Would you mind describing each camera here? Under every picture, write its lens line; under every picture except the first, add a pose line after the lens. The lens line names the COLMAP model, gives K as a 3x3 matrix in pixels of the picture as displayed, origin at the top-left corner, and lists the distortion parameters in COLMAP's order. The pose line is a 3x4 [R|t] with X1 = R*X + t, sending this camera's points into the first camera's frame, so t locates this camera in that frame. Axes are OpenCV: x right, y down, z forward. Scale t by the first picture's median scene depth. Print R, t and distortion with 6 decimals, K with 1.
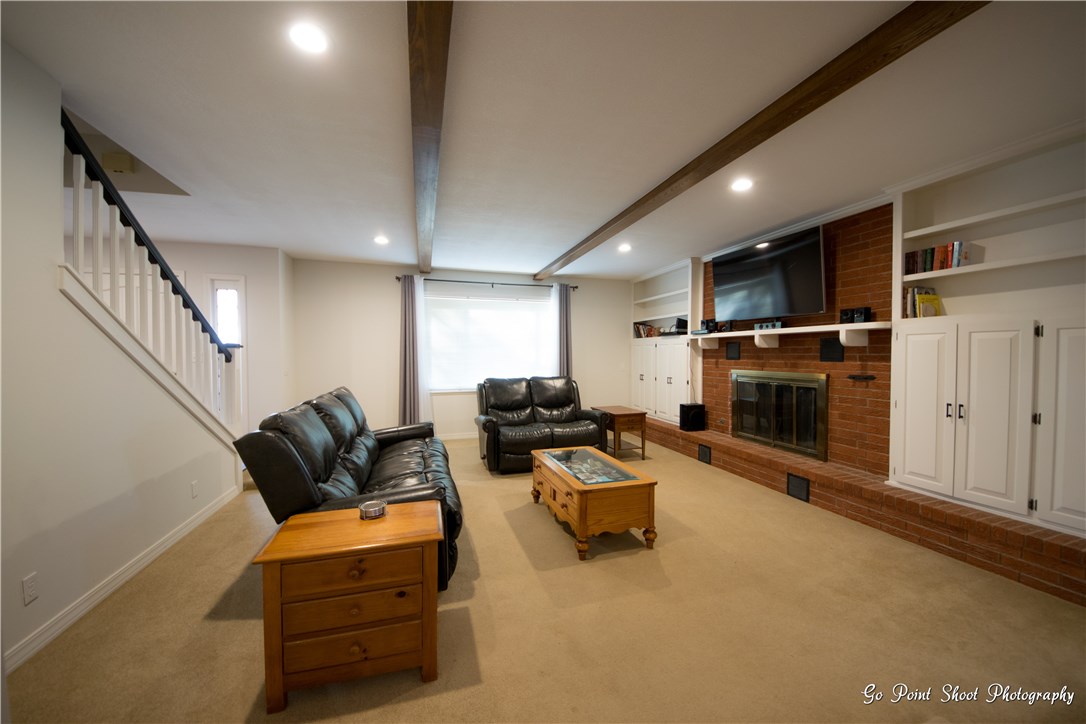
lens RADIAL K [[391.0, 0, 543.0], [0, 391.0, 362.0], [0, 0, 1]] dist [0.030403, -0.020291]
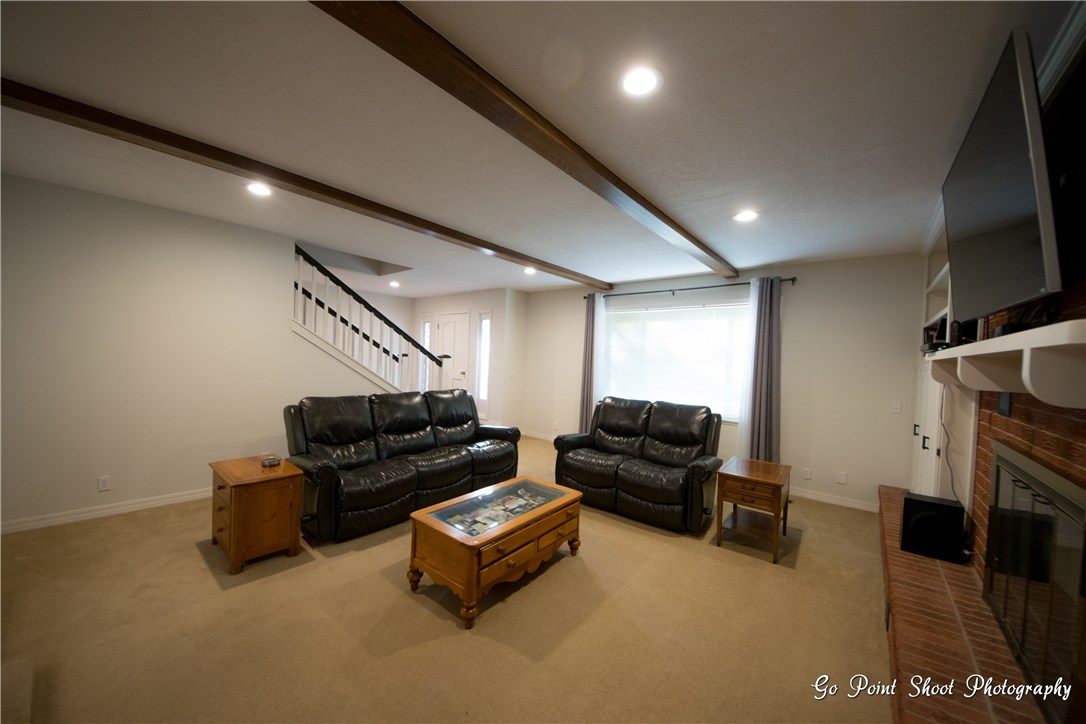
lens RADIAL K [[375.3, 0, 543.0], [0, 375.3, 362.0], [0, 0, 1]] dist [0.000534, -0.000004]
pose [[0.549142, 0.031660, -0.835129, 0.630537], [-0.056398, 0.998408, 0.000765, -0.038904], [0.833824, 0.046679, 0.550054, 0.461539]]
